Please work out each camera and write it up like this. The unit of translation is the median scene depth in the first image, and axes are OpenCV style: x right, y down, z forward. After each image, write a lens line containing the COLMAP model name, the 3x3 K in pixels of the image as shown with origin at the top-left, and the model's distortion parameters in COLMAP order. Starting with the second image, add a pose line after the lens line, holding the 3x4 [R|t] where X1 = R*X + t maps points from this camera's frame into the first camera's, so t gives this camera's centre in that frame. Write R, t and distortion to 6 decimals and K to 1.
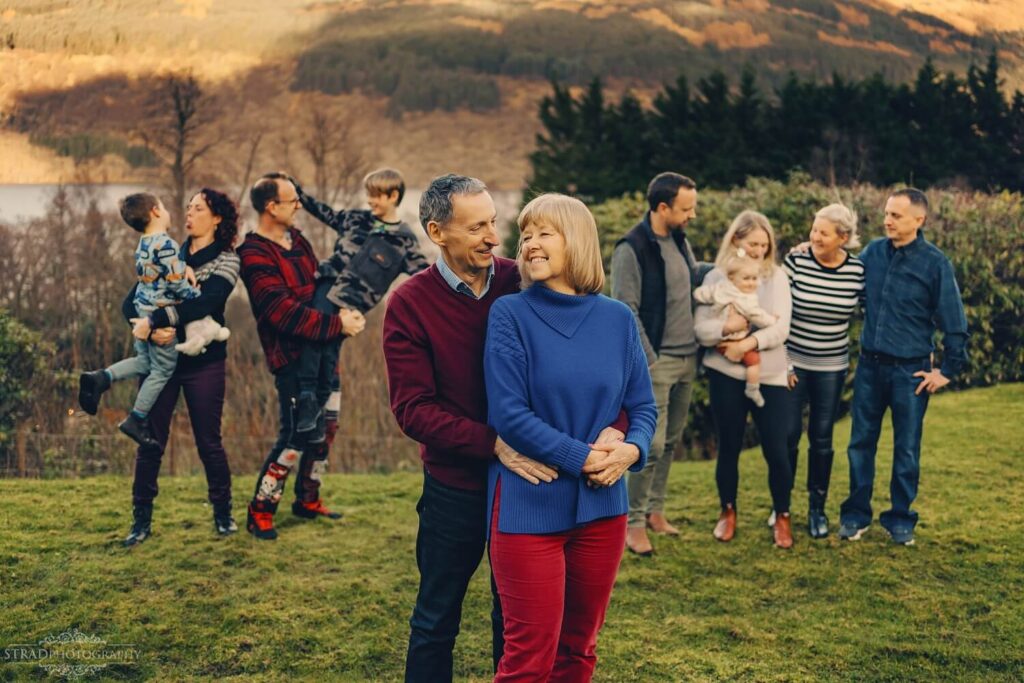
lens RADIAL K [[1071.5, 0, 512.0], [0, 1071.5, 341.5], [0, 0, 1]] dist [-0.081257, 0.028374]
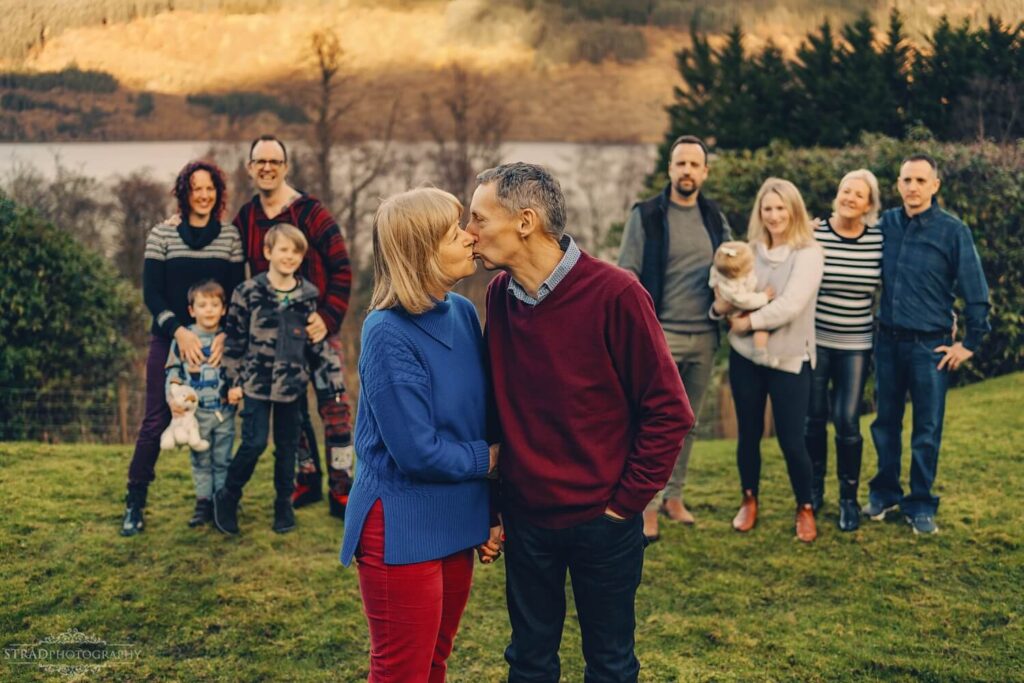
lens RADIAL K [[1071.5, 0, 512.0], [0, 1071.5, 341.5], [0, 0, 1]] dist [-0.081257, 0.028374]
pose [[0.991541, 0.010459, -0.129375, 0.136588], [-0.004993, 0.999084, 0.042506, -0.024971], [0.129701, -0.041500, 0.990684, 0.044312]]
